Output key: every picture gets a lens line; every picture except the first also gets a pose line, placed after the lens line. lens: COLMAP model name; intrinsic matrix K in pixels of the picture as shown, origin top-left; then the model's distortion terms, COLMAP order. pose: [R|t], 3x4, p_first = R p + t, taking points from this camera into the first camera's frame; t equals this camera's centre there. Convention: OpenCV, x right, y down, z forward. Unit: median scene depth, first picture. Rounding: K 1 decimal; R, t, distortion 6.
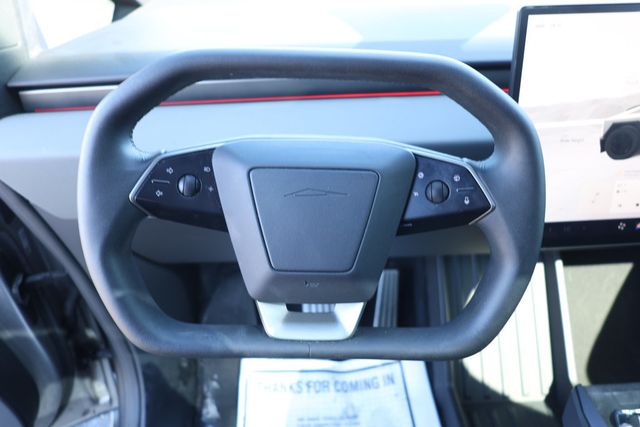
lens RADIAL K [[449.7, 0, 320.0], [0, 449.7, 213.5], [0, 0, 1]] dist [-0.003589, 0.000030]
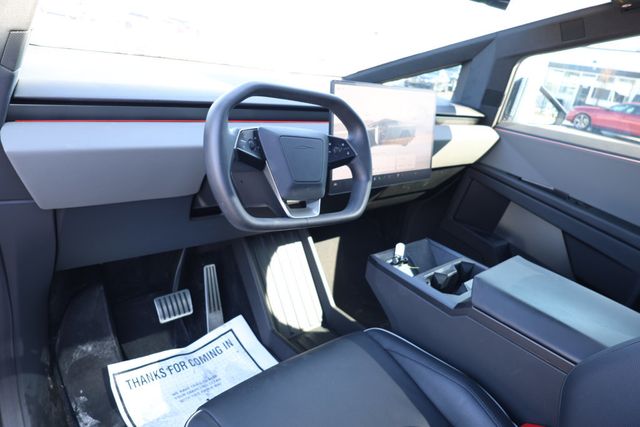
lens RADIAL K [[449.7, 0, 320.0], [0, 449.7, 213.5], [0, 0, 1]] dist [-0.003589, 0.000030]
pose [[0.741531, -0.100458, 0.663356, -0.490933], [0.198637, 0.977272, -0.074048, 0.150580], [-0.640840, 0.186676, 0.744632, -0.225089]]
